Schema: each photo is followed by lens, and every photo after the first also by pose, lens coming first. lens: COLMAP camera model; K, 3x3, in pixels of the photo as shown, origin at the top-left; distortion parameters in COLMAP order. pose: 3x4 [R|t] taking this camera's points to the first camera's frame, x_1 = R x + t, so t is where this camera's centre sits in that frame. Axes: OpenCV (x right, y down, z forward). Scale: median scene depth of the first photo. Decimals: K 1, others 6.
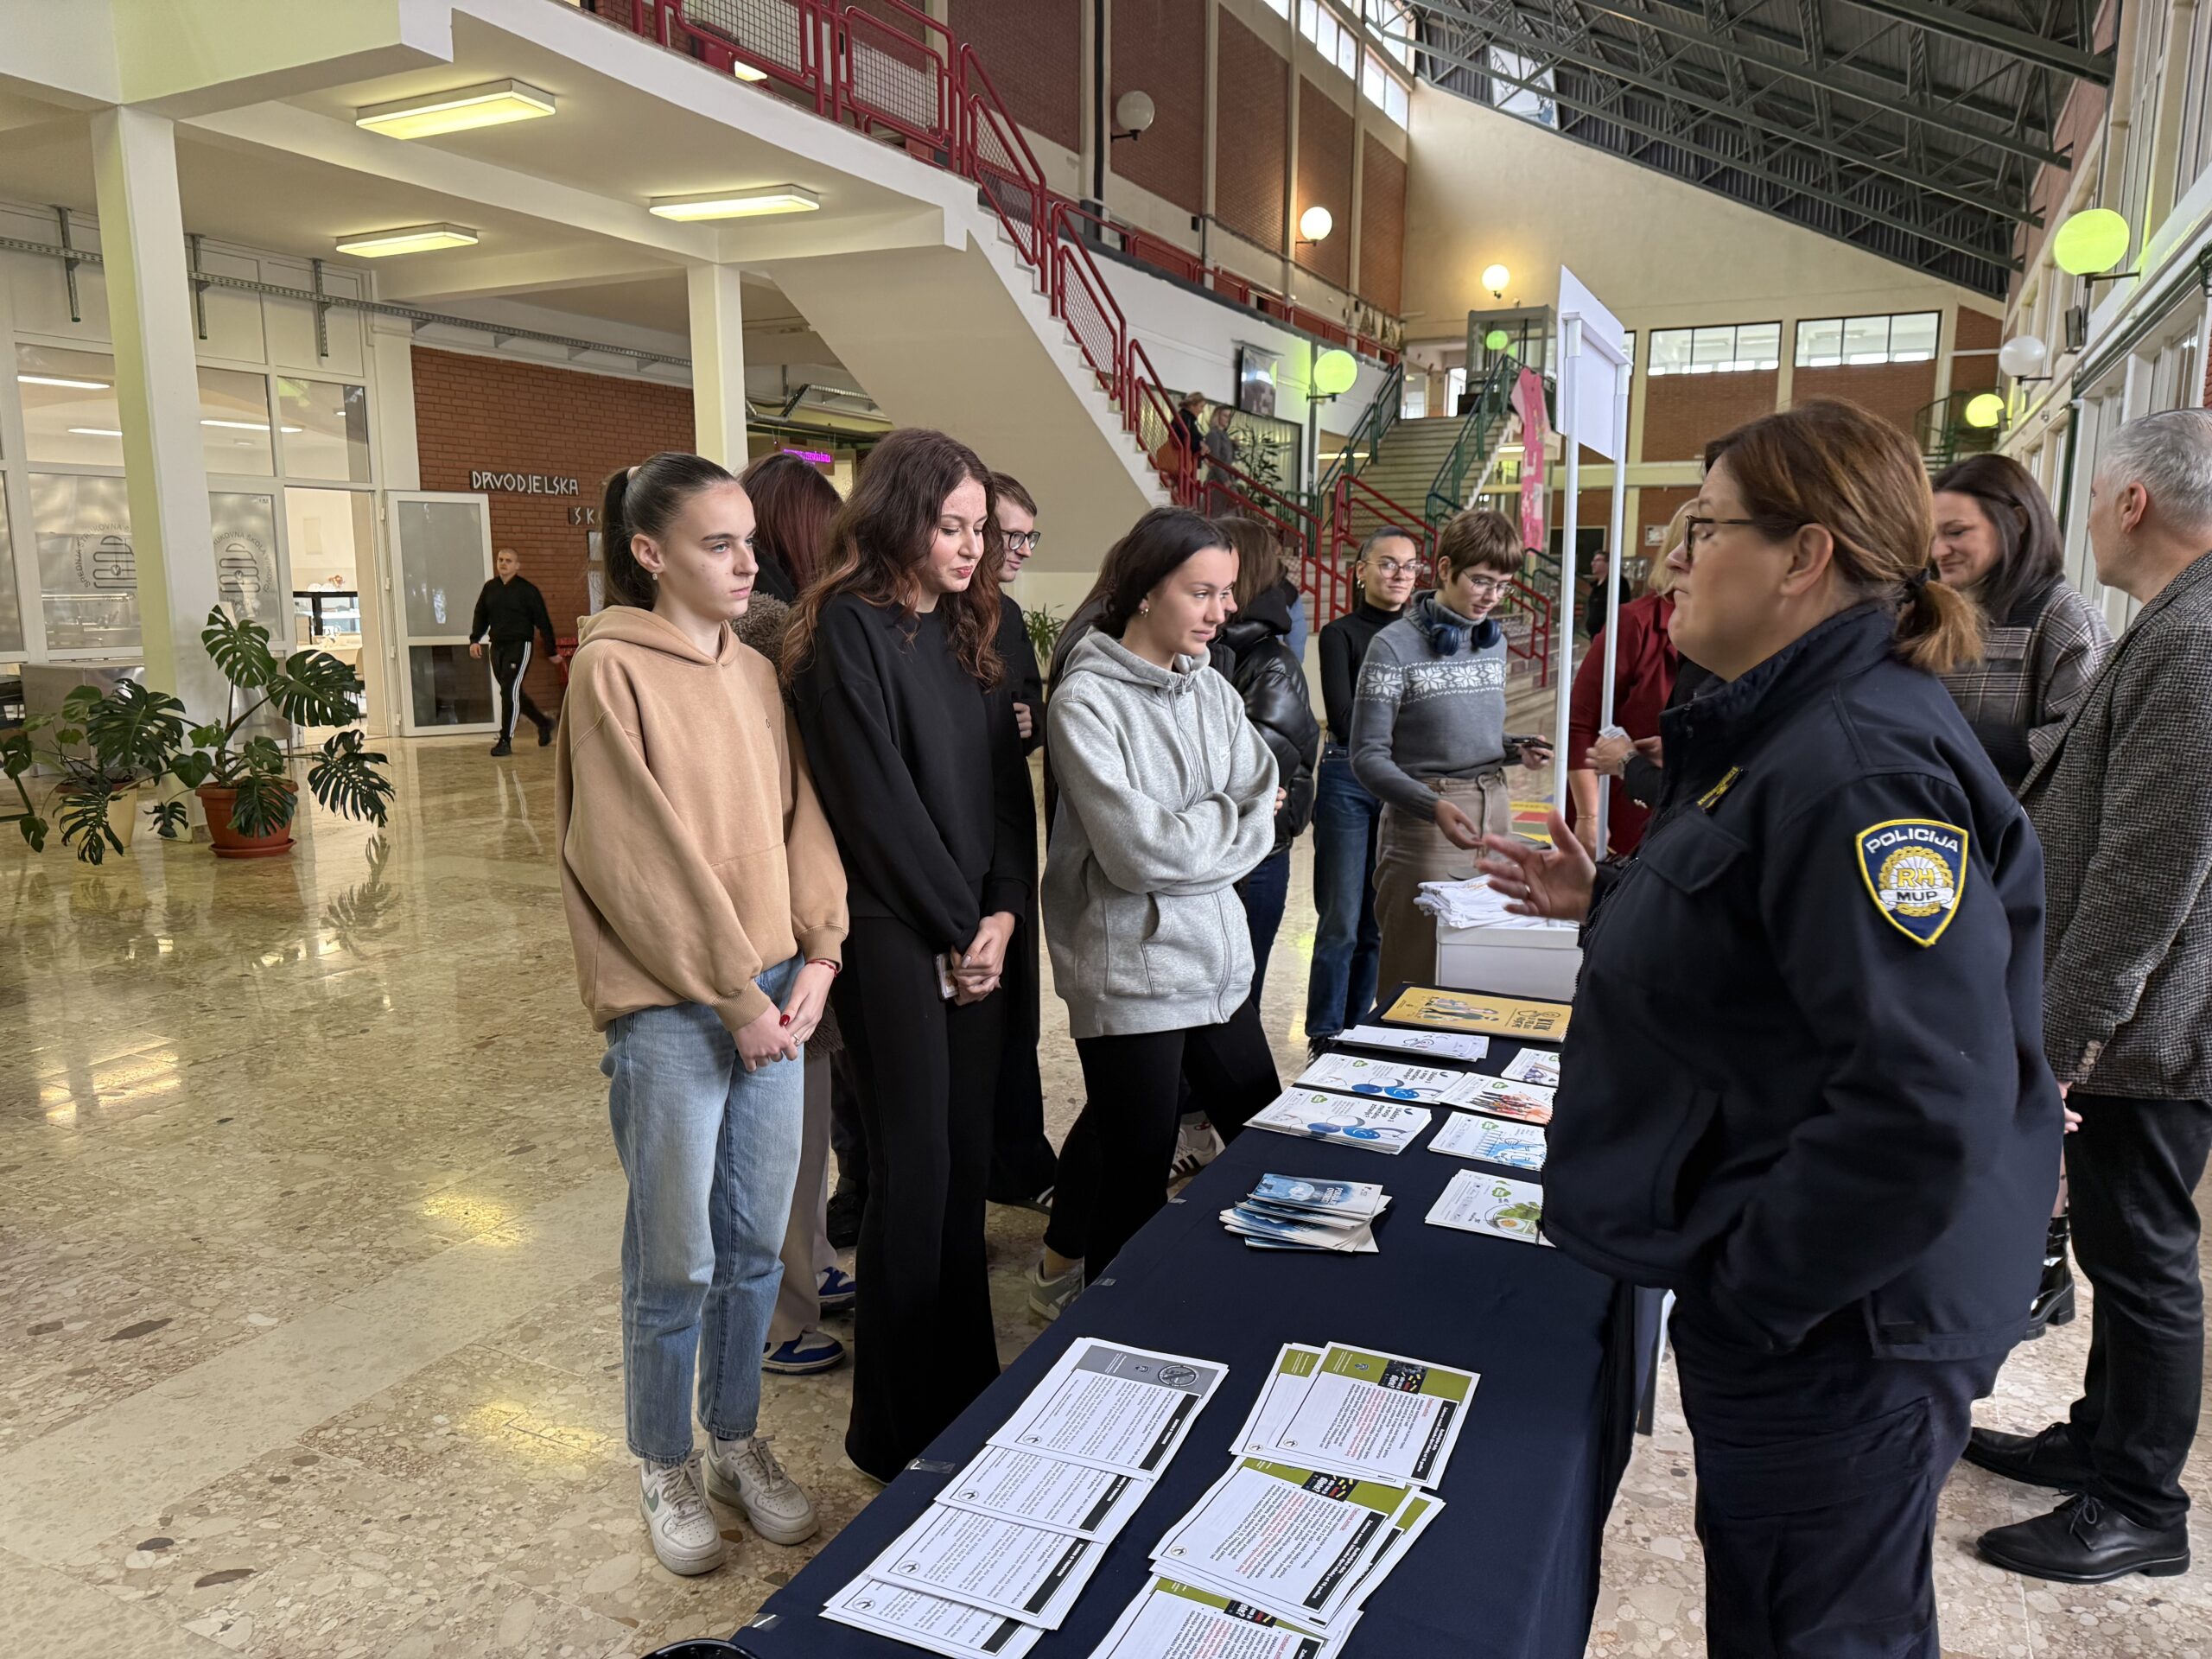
lens RADIAL K [[1559.0, 0, 1105.9], [0, 1559.0, 843.9], [0, 0, 1]] dist [-0.010506, -0.007627]
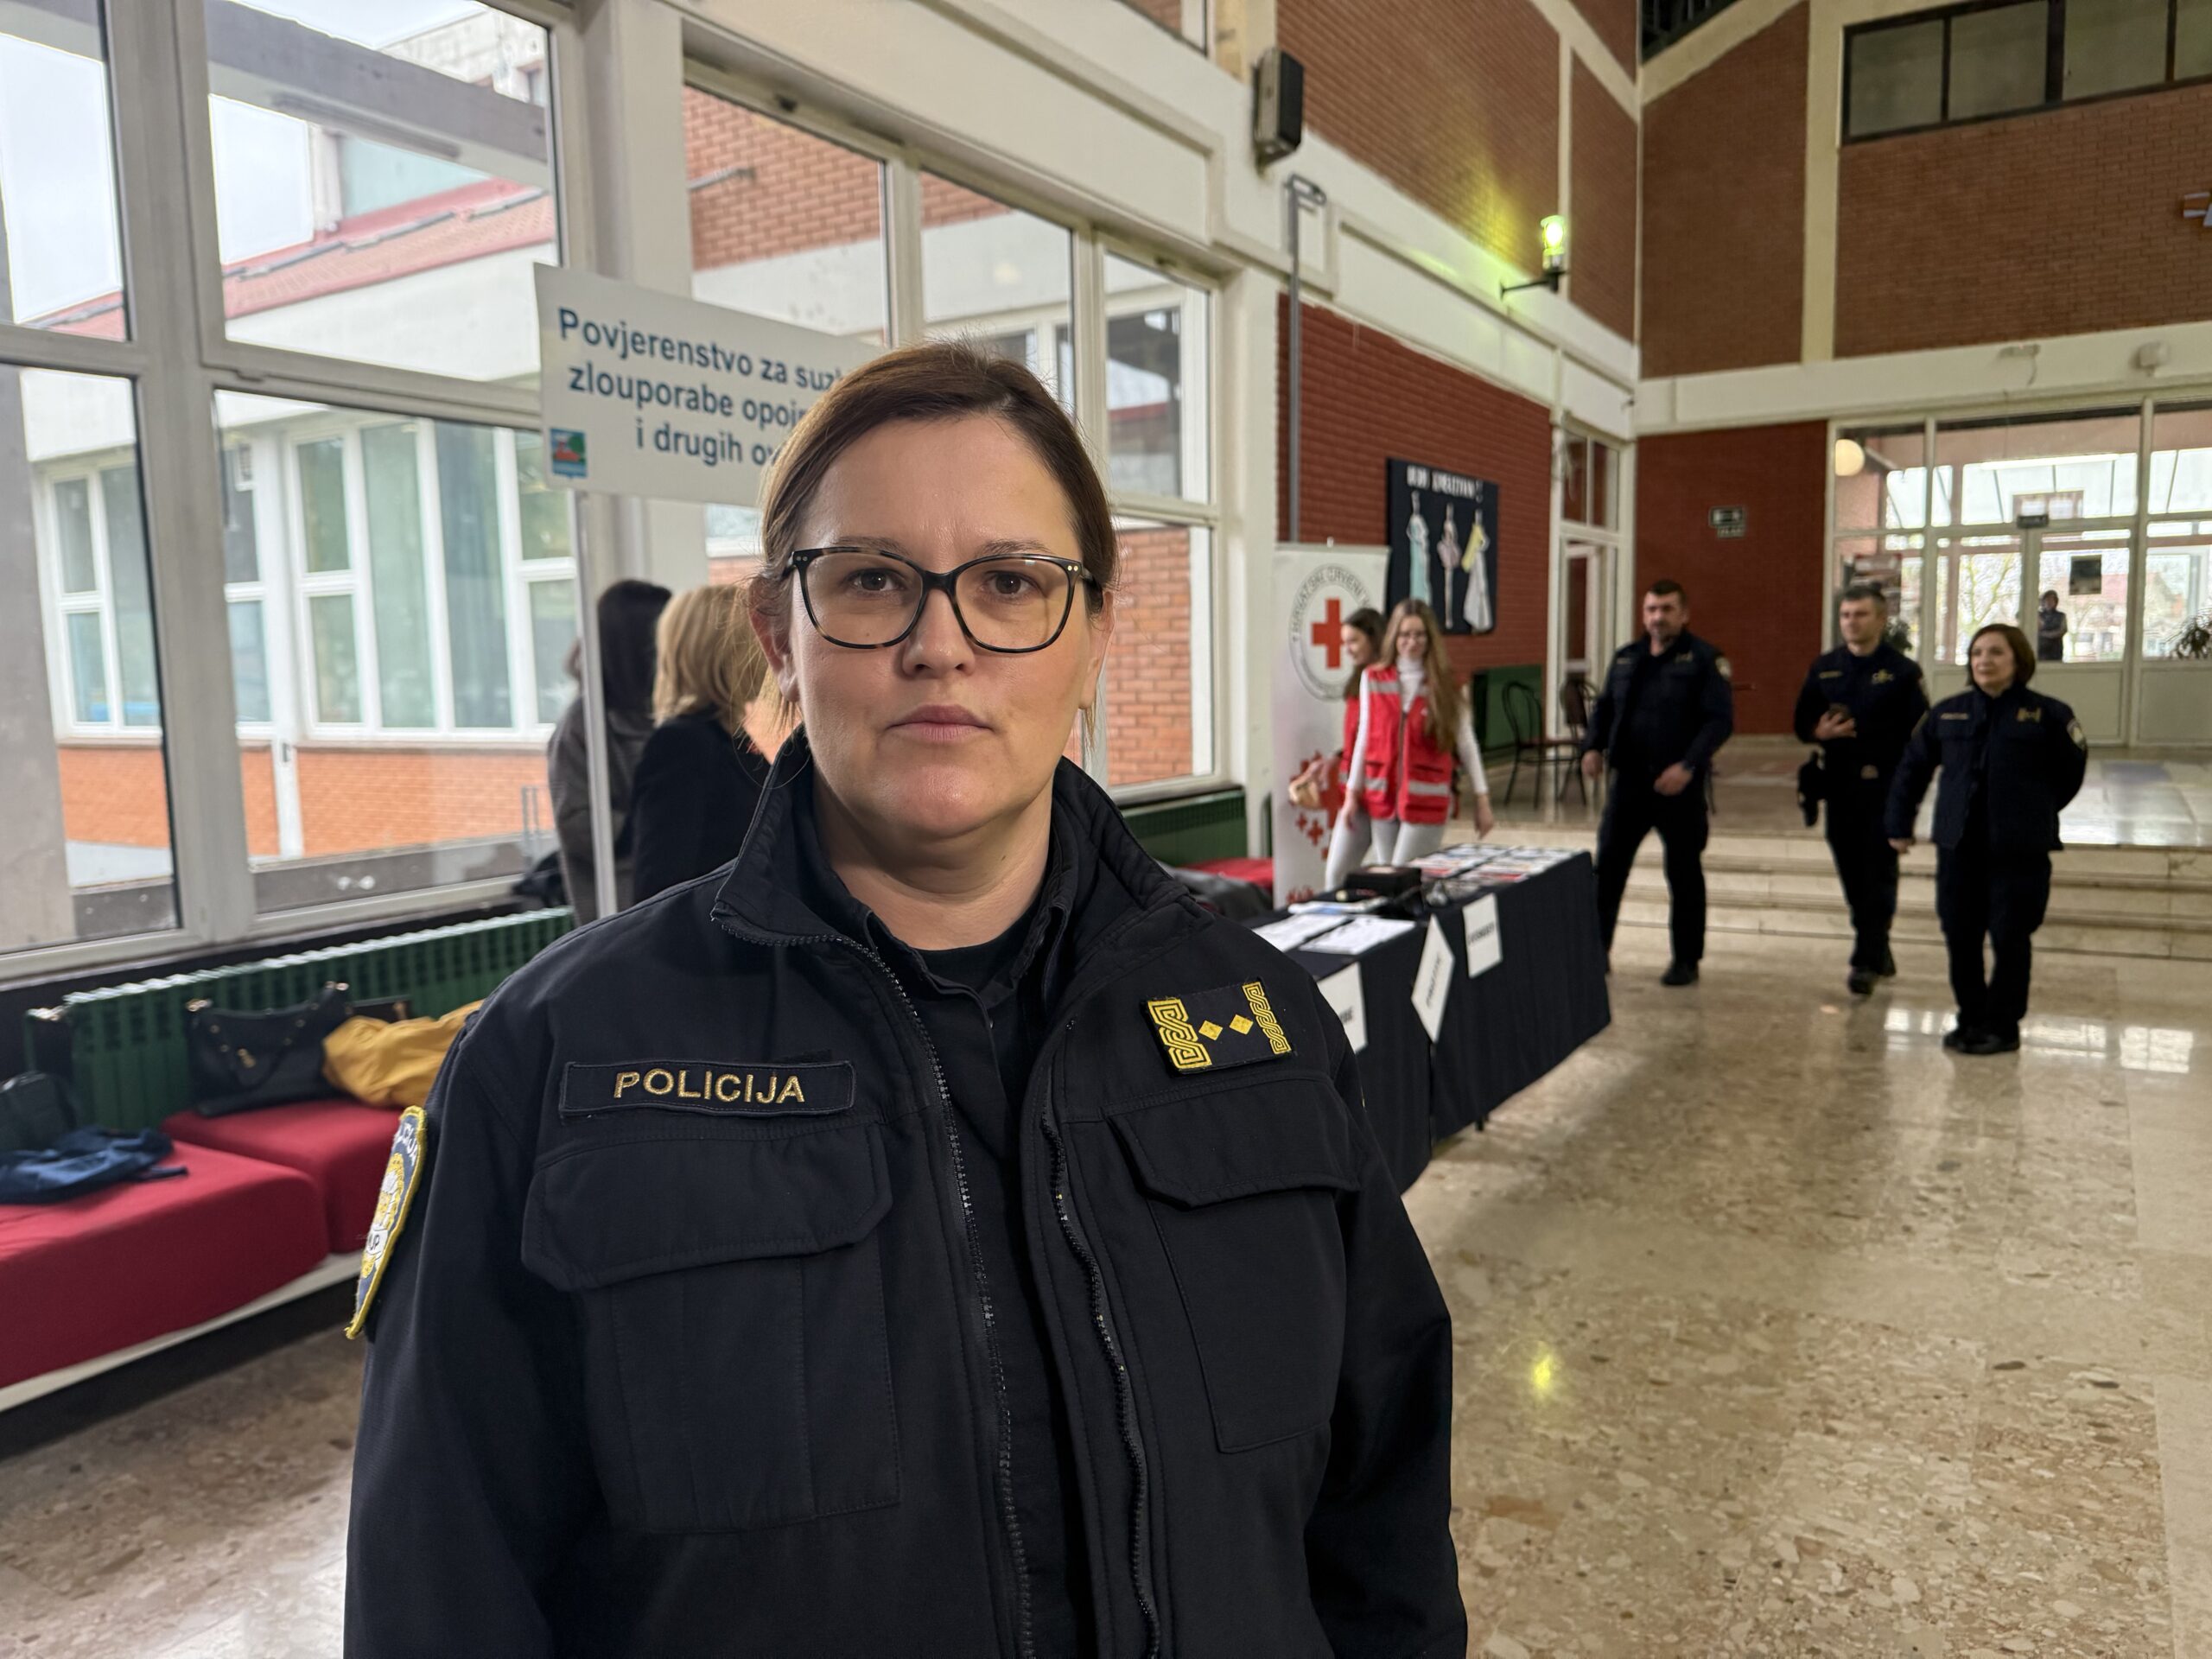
lens RADIAL K [[1559.0, 0, 1093.0], [0, 1559.0, 834.4], [0, 0, 1]] dist [-0.010506, -0.007627]
pose [[-0.993269, 0.009301, 0.115456, 0.015831], [0.040585, 0.961527, 0.271696, -0.076872], [-0.108487, 0.274553, -0.955432, 0.445796]]
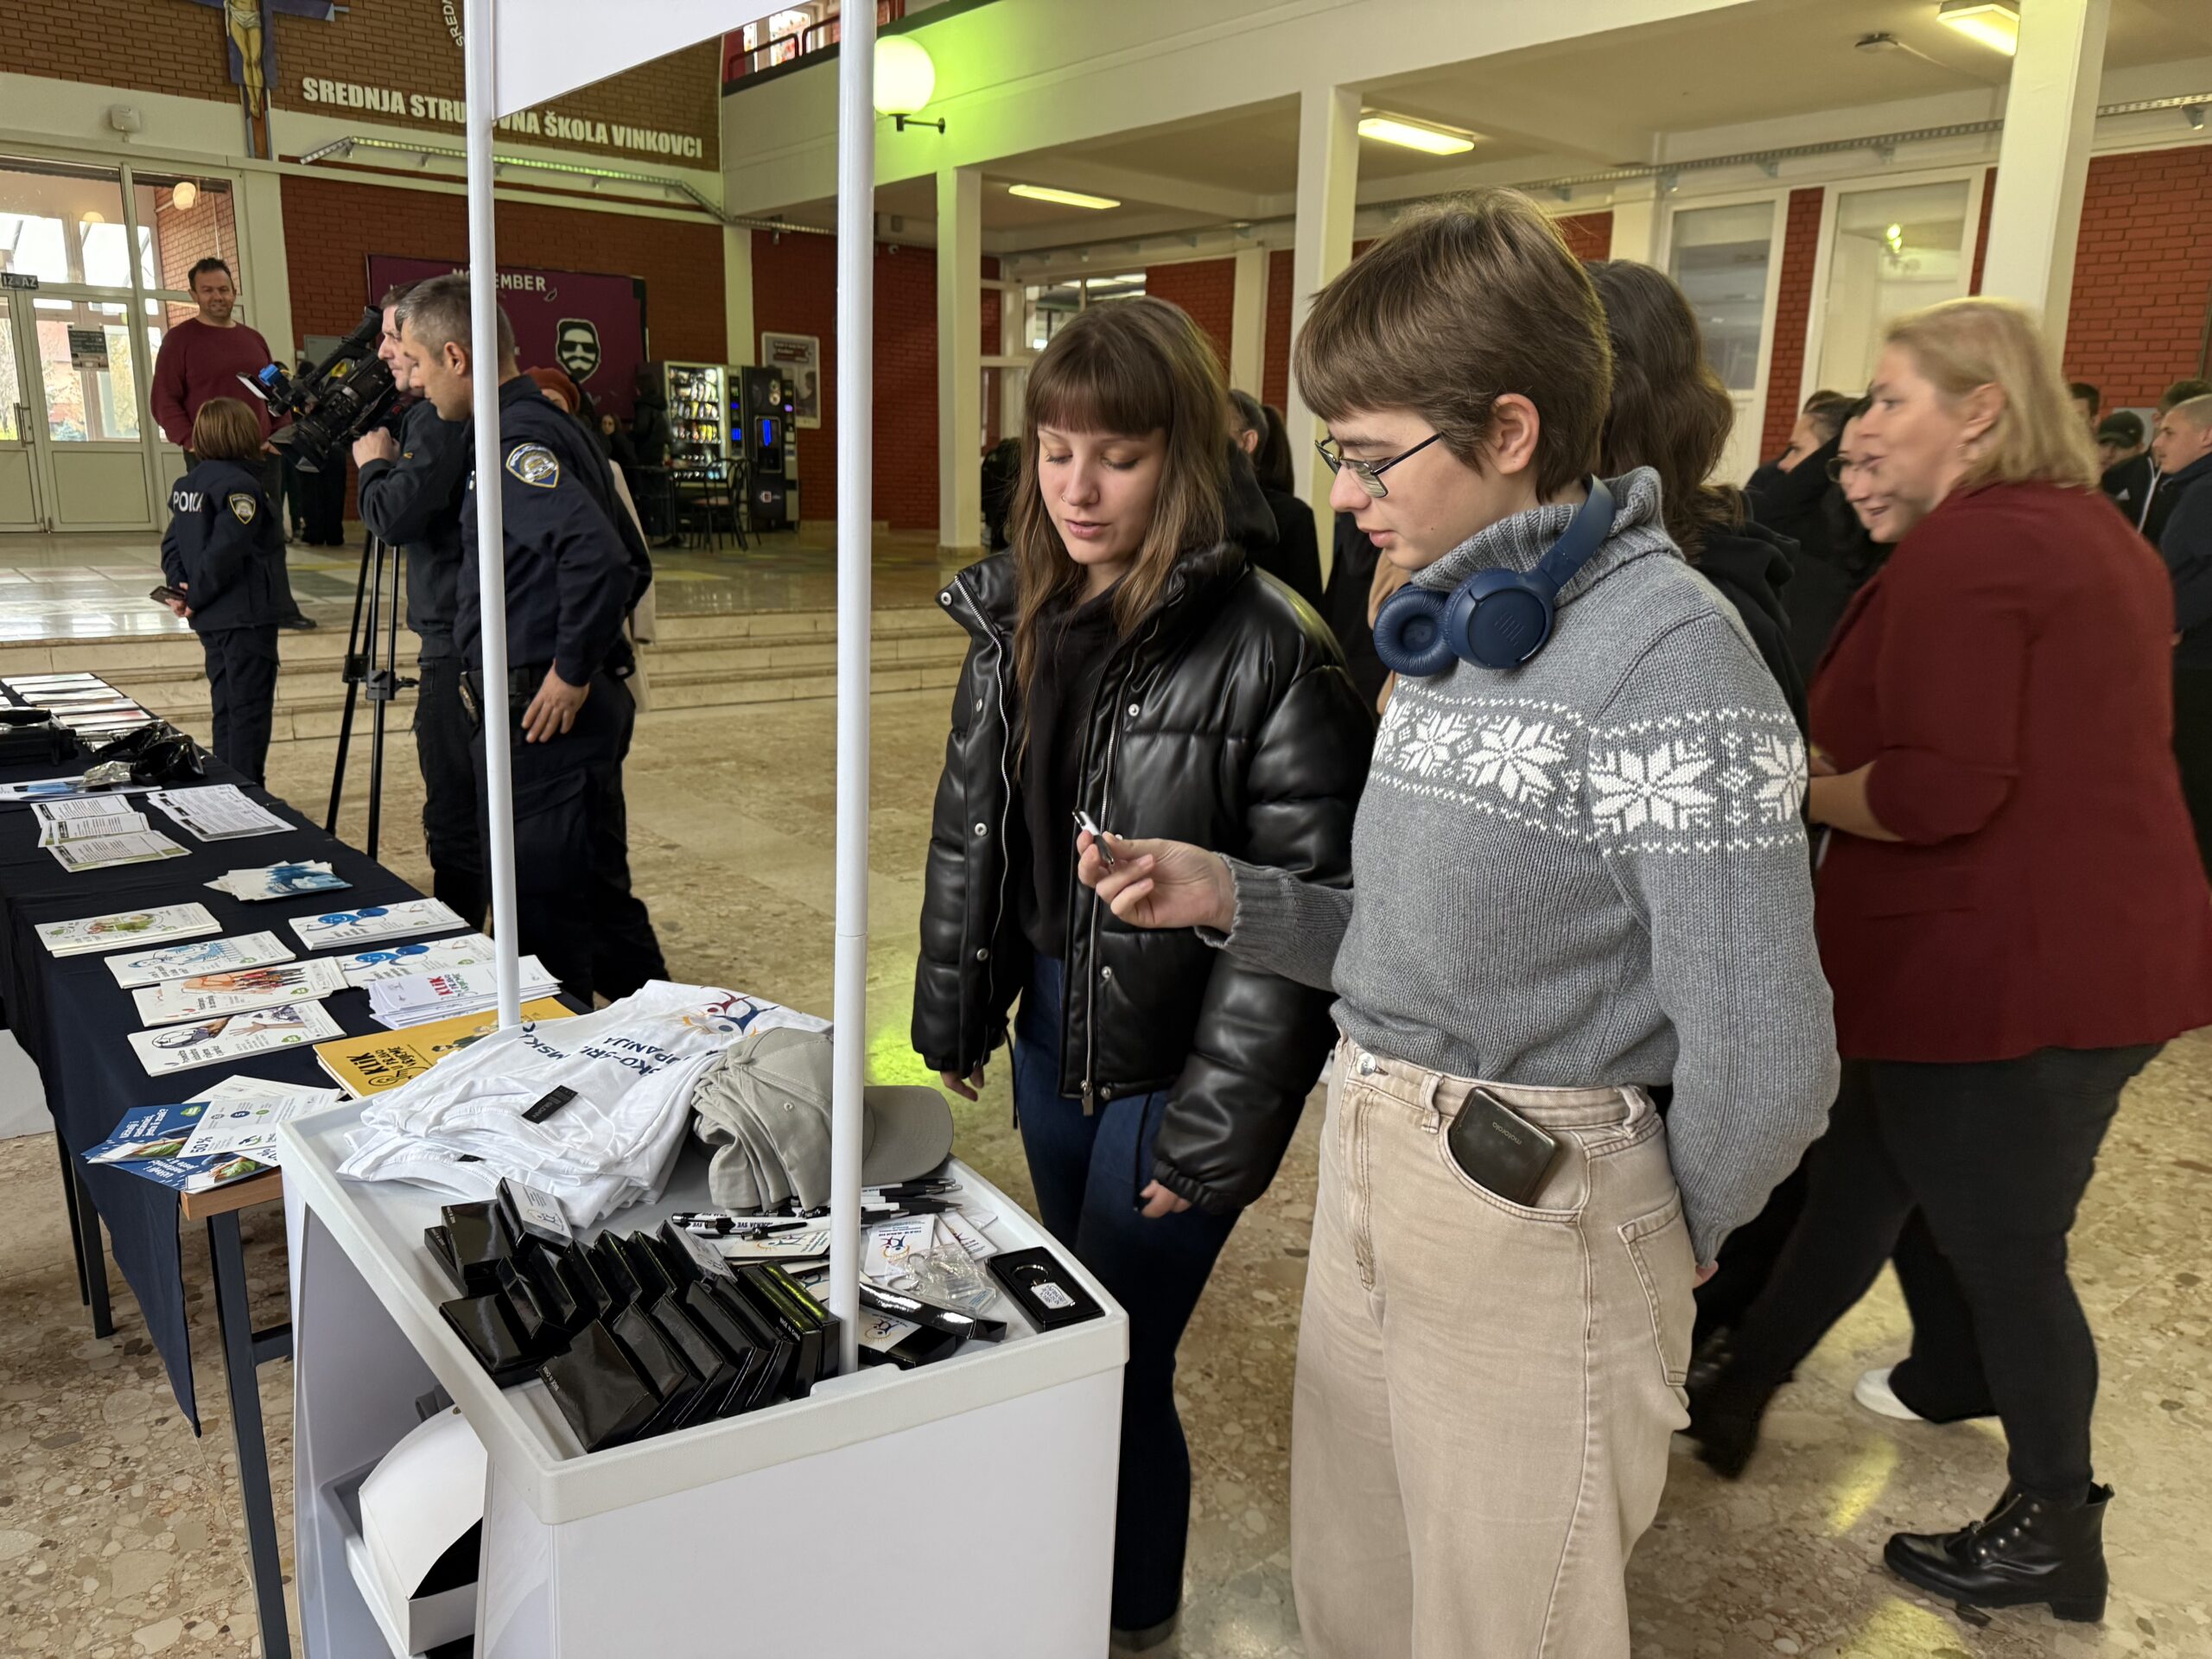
lens RADIAL K [[1559.0, 0, 1121.6], [0, 1559.0, 843.3], [0, 0, 1]] dist [-0.010506, -0.007627]
pose [[-0.406949, 0.205615, -0.890009, 0.160702], [-0.184243, 0.935835, 0.300445, -0.053579], [0.894677, 0.286243, -0.342954, 0.327180]]
